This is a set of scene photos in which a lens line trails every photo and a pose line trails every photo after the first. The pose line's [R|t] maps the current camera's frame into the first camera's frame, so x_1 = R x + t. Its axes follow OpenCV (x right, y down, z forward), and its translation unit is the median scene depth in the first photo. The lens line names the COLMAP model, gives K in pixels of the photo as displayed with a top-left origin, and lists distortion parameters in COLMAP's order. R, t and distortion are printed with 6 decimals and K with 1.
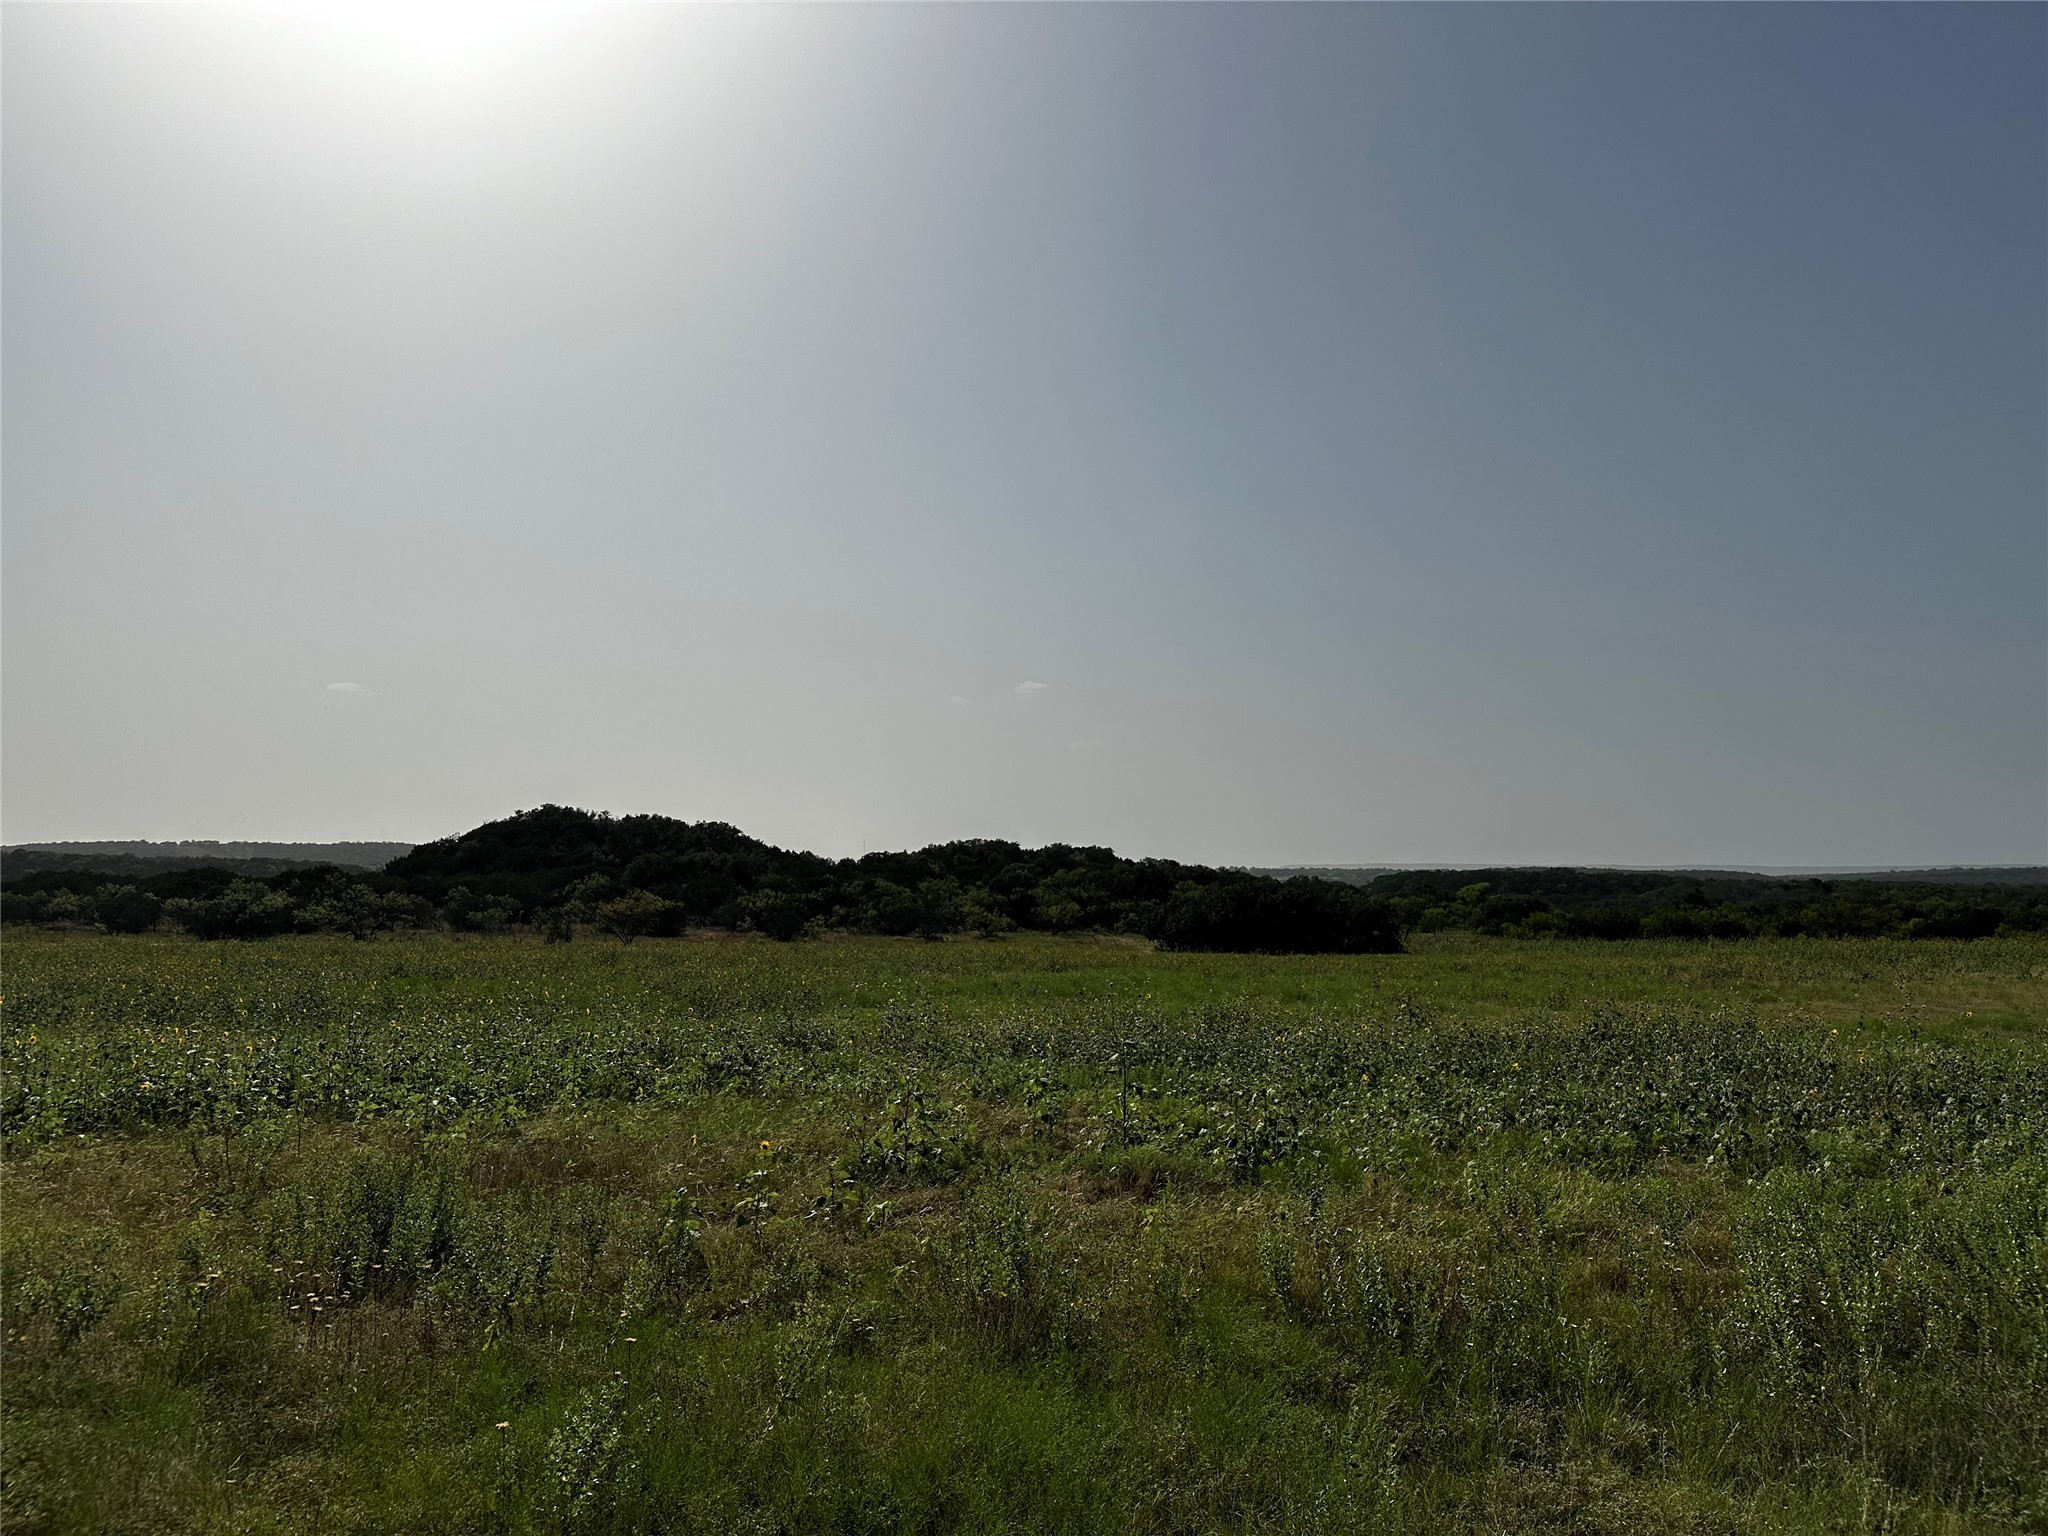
lens RADIAL K [[1433.8, 0, 999.8], [0, 1433.8, 772.9], [0, 0, 1]] dist [0.061919, -0.079582]
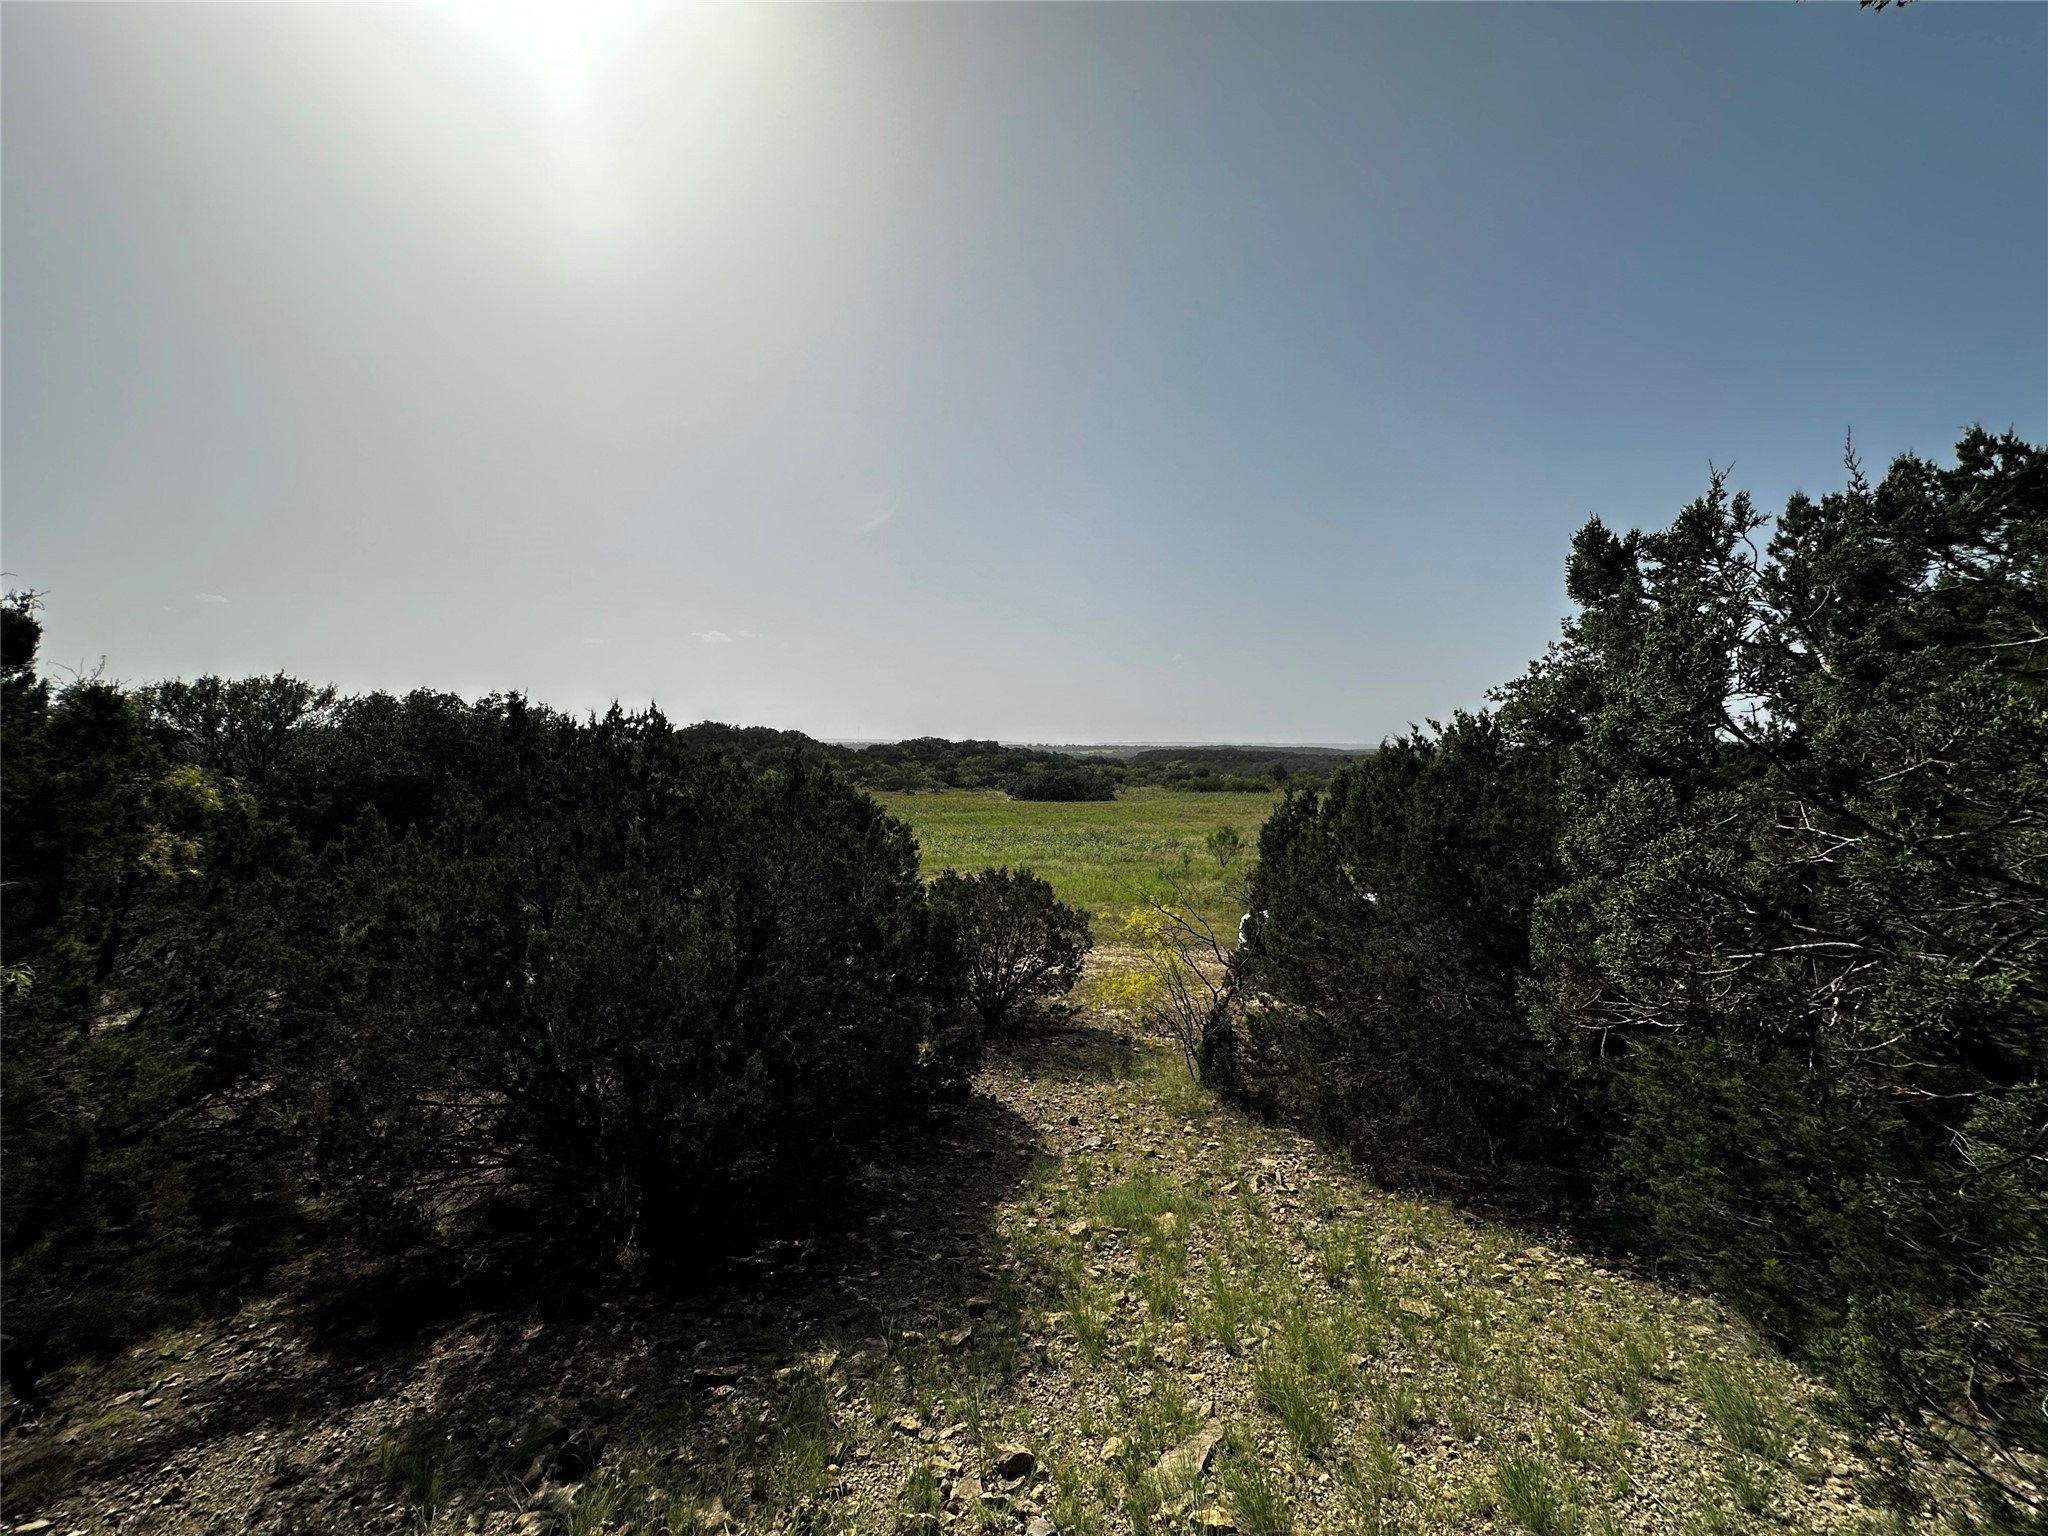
lens RADIAL K [[817.6, 0, 1035.7], [0, 817.6, 767.4], [0, 0, 1]] dist [-0.000522, -0.000001]
pose [[0.992769, 0.002257, 0.120018, -0.008137], [-0.013753, 0.995379, 0.095038, -0.049483], [-0.119249, -0.096001, 0.988212, -0.275797]]
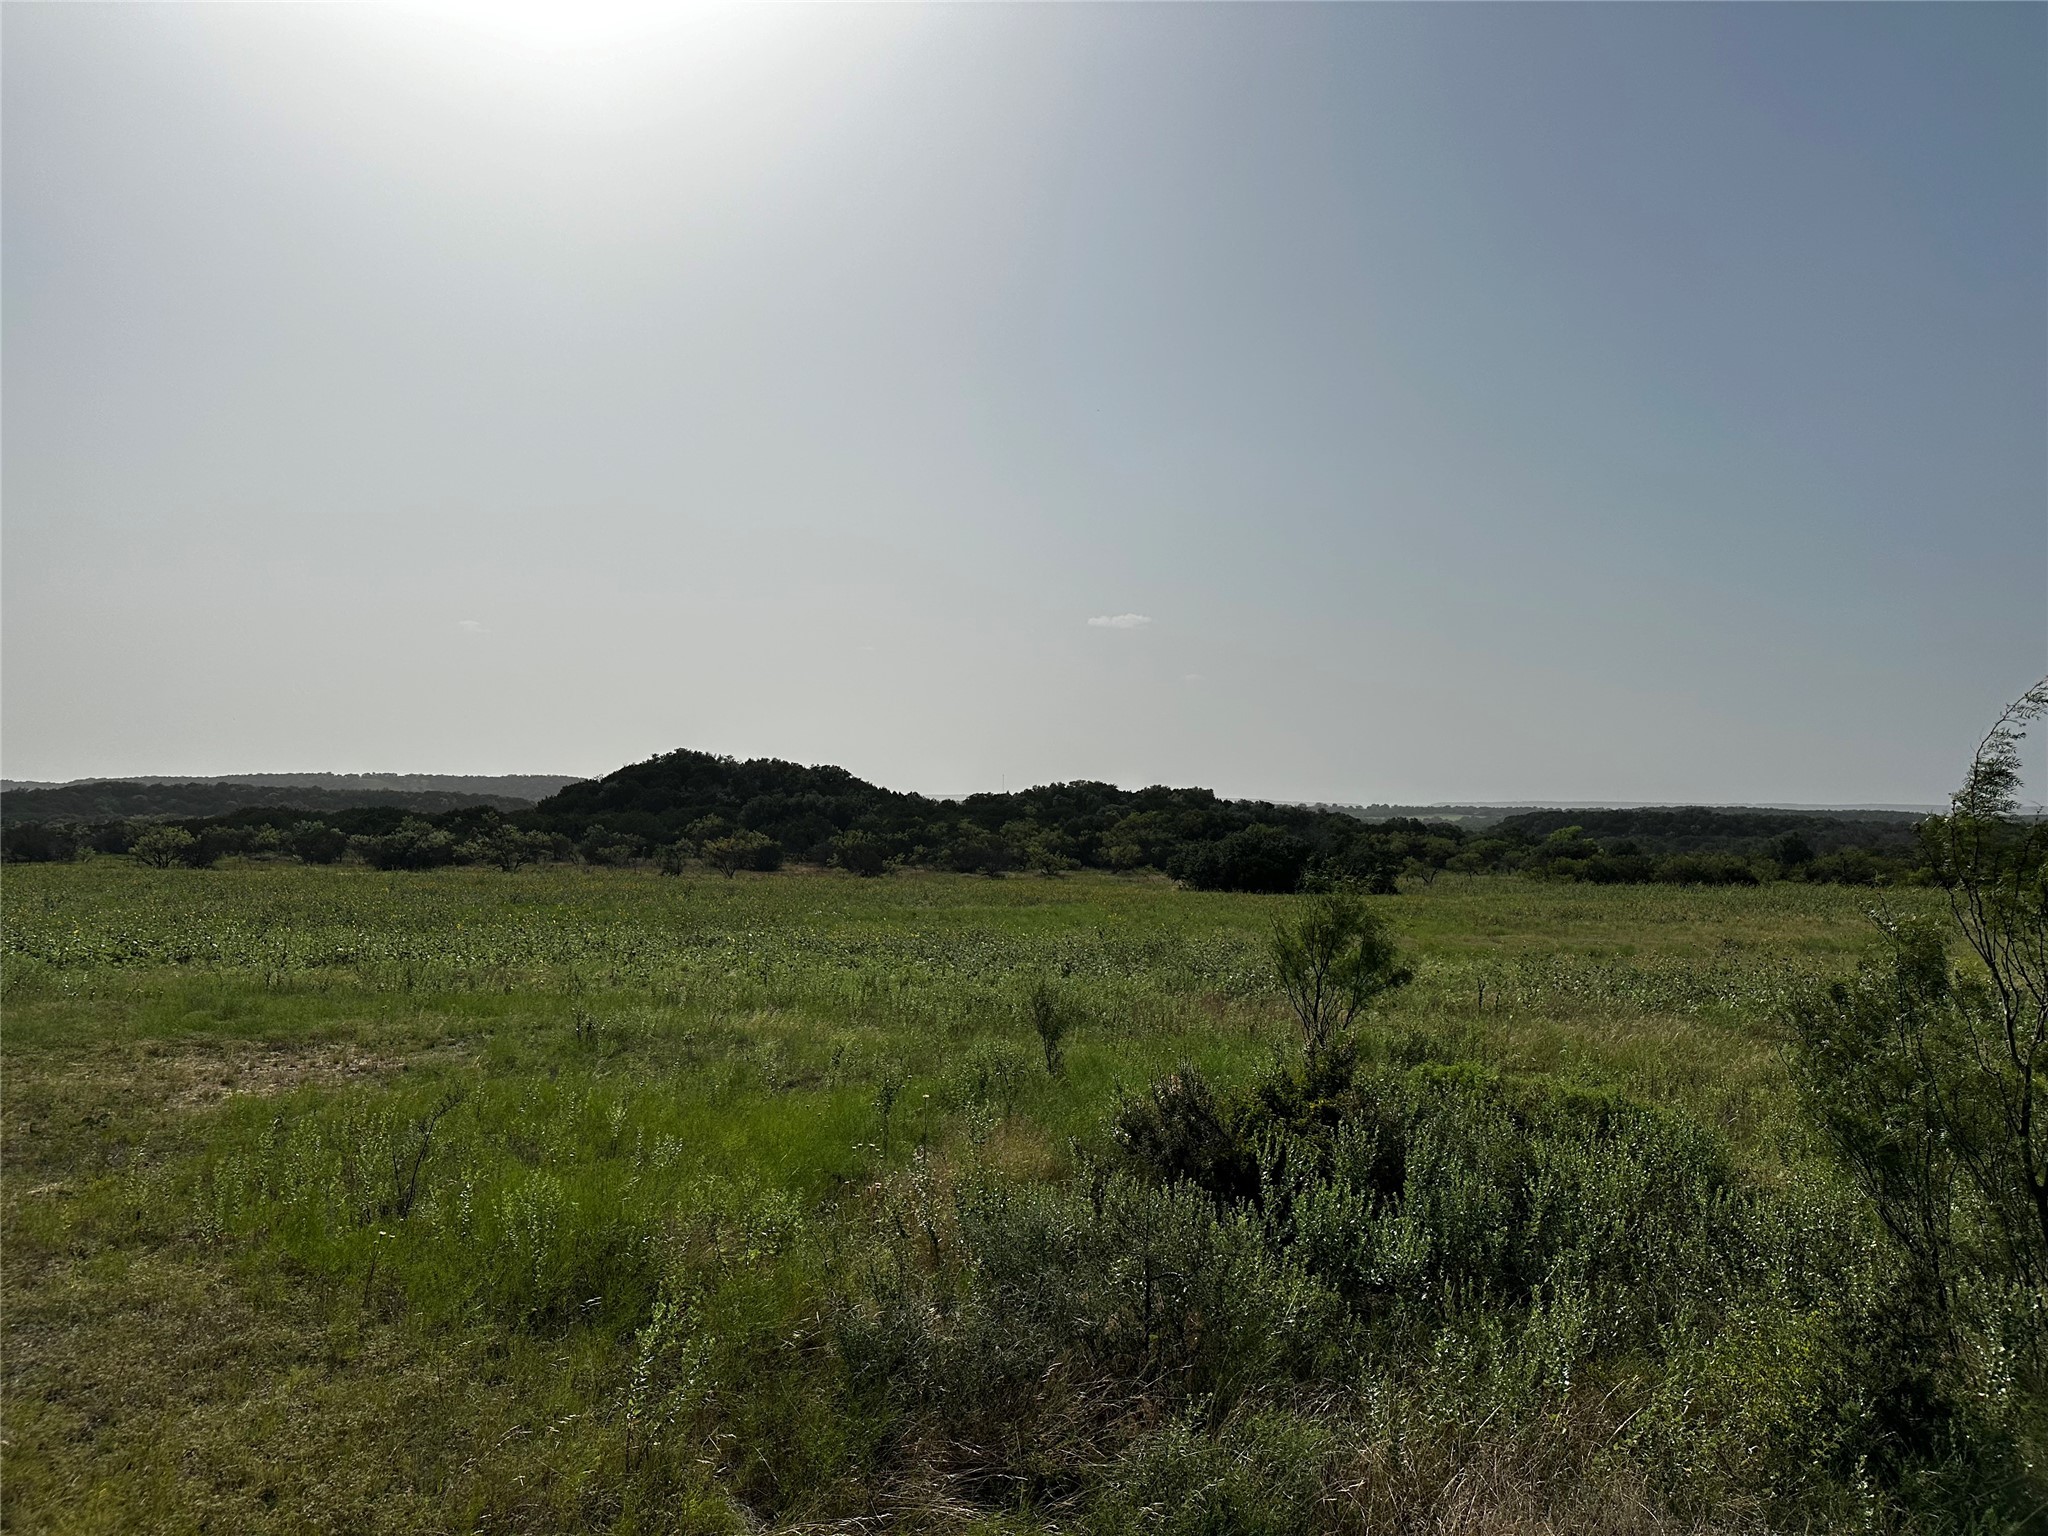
lens RADIAL K [[1433.8, 0, 1011.4], [0, 1433.8, 760.7], [0, 0, 1]] dist [0.061919, -0.079582]
pose [[0.995715, 0.004478, -0.092371, 0.078308], [-0.001035, 0.999304, 0.037287, -0.019571], [0.092473, -0.037031, 0.995026, -0.135453]]
